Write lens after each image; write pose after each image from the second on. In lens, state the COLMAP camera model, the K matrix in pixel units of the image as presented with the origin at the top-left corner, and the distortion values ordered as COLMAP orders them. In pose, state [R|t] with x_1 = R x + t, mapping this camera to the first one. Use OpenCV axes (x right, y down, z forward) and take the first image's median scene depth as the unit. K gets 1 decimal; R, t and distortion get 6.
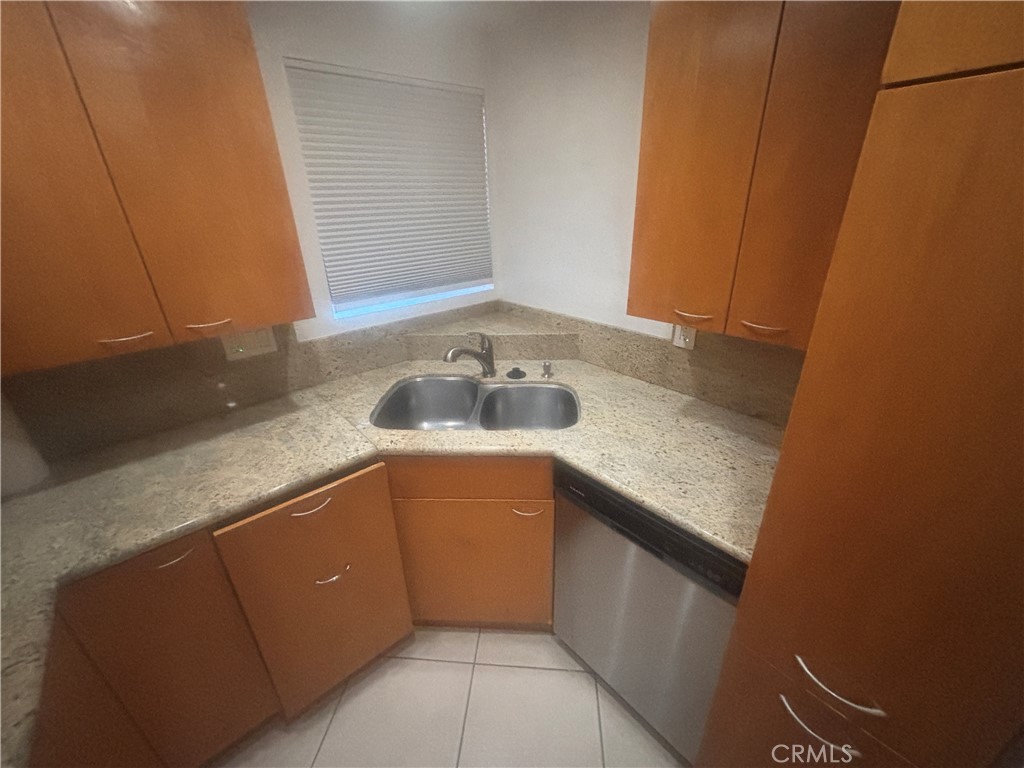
lens RADIAL K [[416.6, 0, 516.7], [0, 416.6, 383.0], [0, 0, 1]] dist [0.003057, -0.000337]
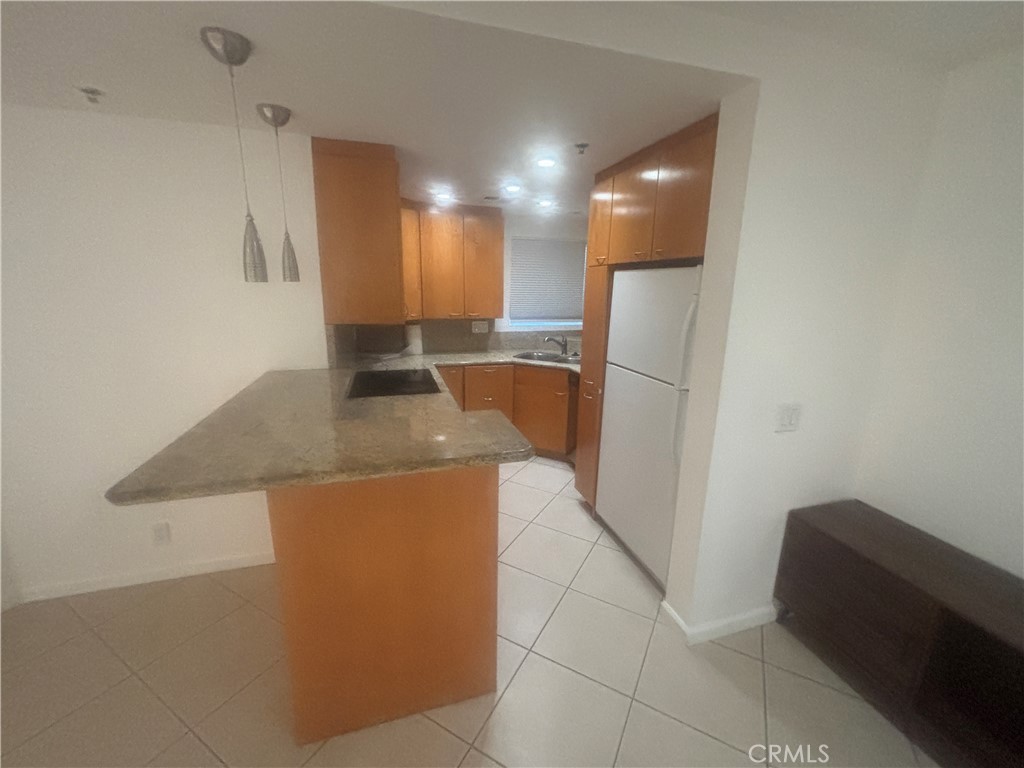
lens RADIAL K [[416.6, 0, 516.5], [0, 416.6, 385.5], [0, 0, 1]] dist [0.003057, -0.000337]
pose [[0.907939, 0.134424, -0.396959, 0.758912], [-0.208593, 0.966458, -0.149828, 0.657013], [0.363503, 0.218837, 0.905525, -1.381230]]
